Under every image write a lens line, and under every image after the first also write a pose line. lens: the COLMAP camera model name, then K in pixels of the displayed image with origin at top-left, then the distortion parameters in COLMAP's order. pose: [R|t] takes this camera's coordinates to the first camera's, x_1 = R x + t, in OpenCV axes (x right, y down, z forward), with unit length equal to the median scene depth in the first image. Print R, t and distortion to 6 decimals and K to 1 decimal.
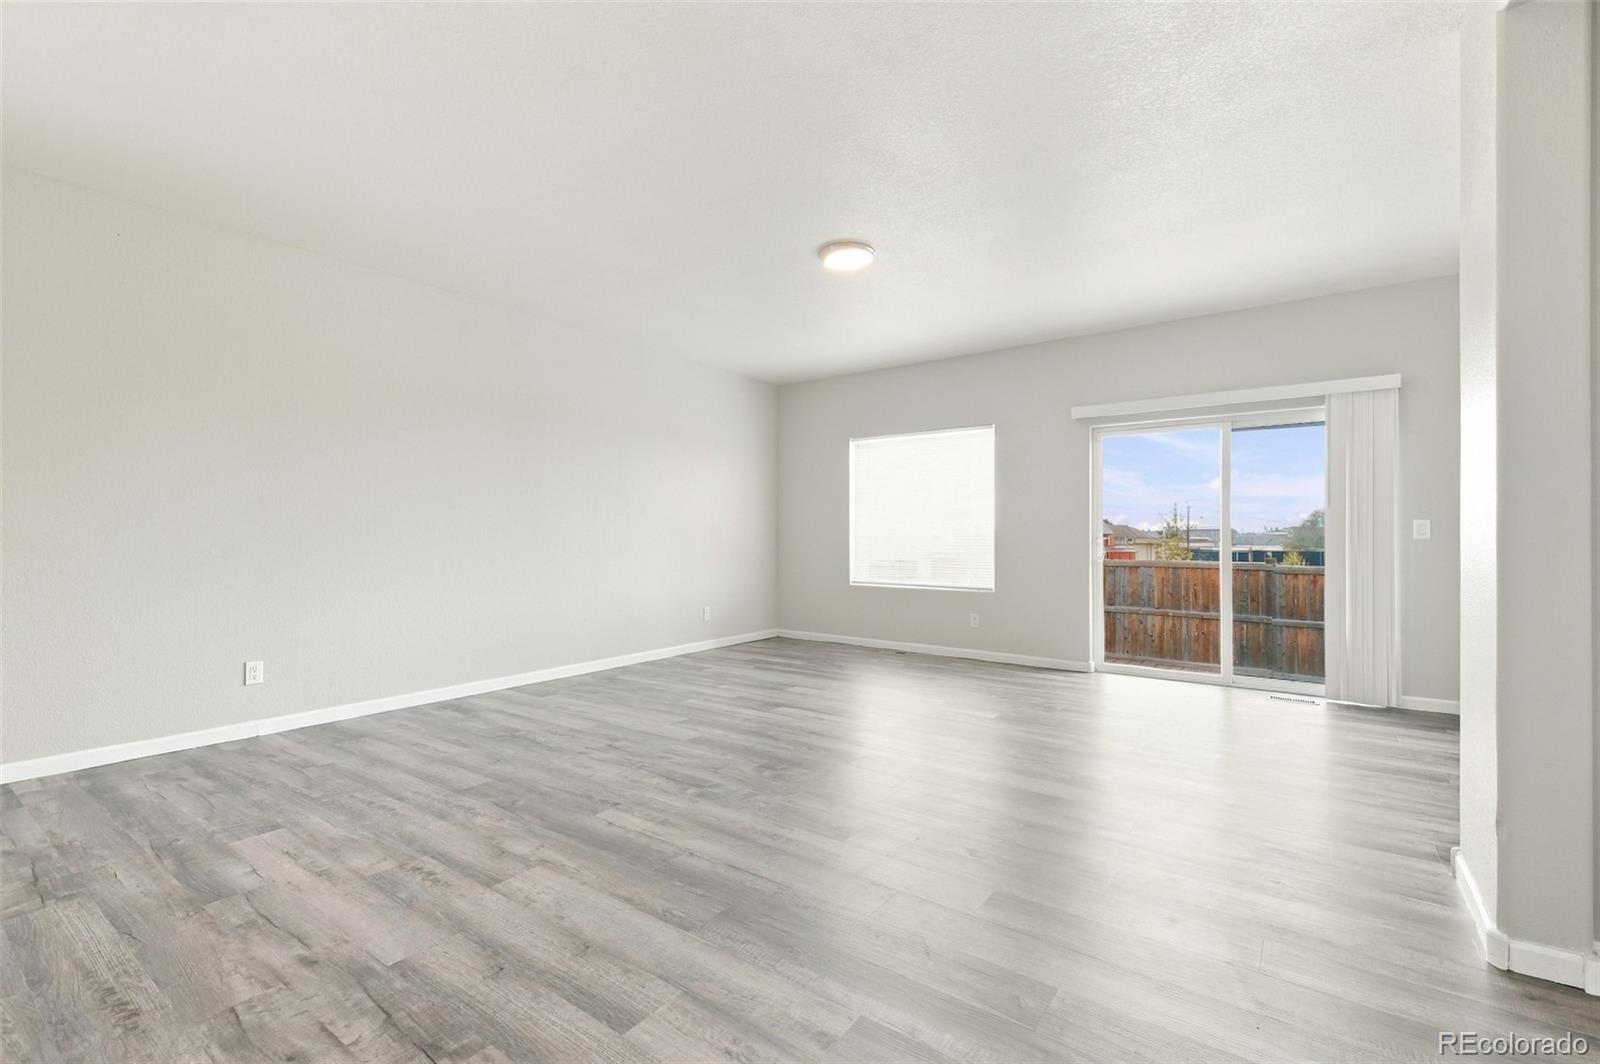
lens RADIAL K [[697.0, 0, 792.7], [0, 697.0, 531.2], [0, 0, 1]] dist [0.051648, -0.027674]
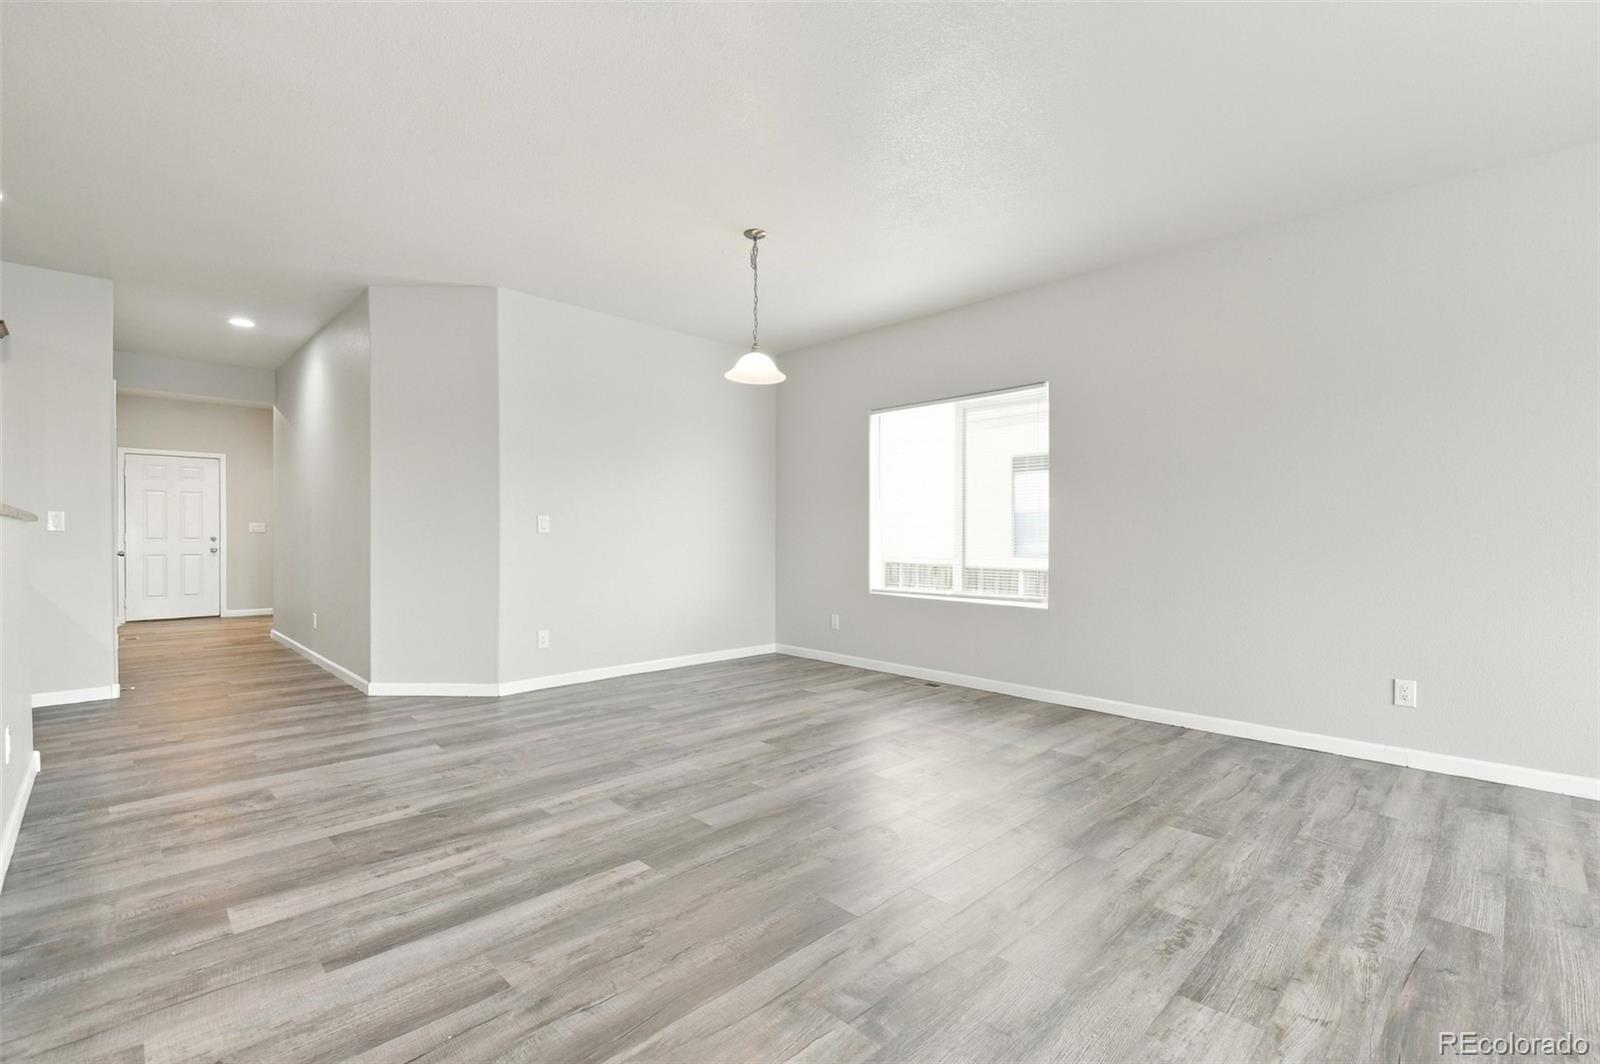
lens RADIAL K [[706.7, 0, 776.8], [0, 706.7, 536.0], [0, 0, 1]] dist [0.023884, -0.021714]
pose [[-0.172250, 0.001655, -0.985052, 0.265511], [0.005901, 0.999982, 0.000648, 0.004847], [0.985036, -0.005701, -0.172256, 0.476037]]
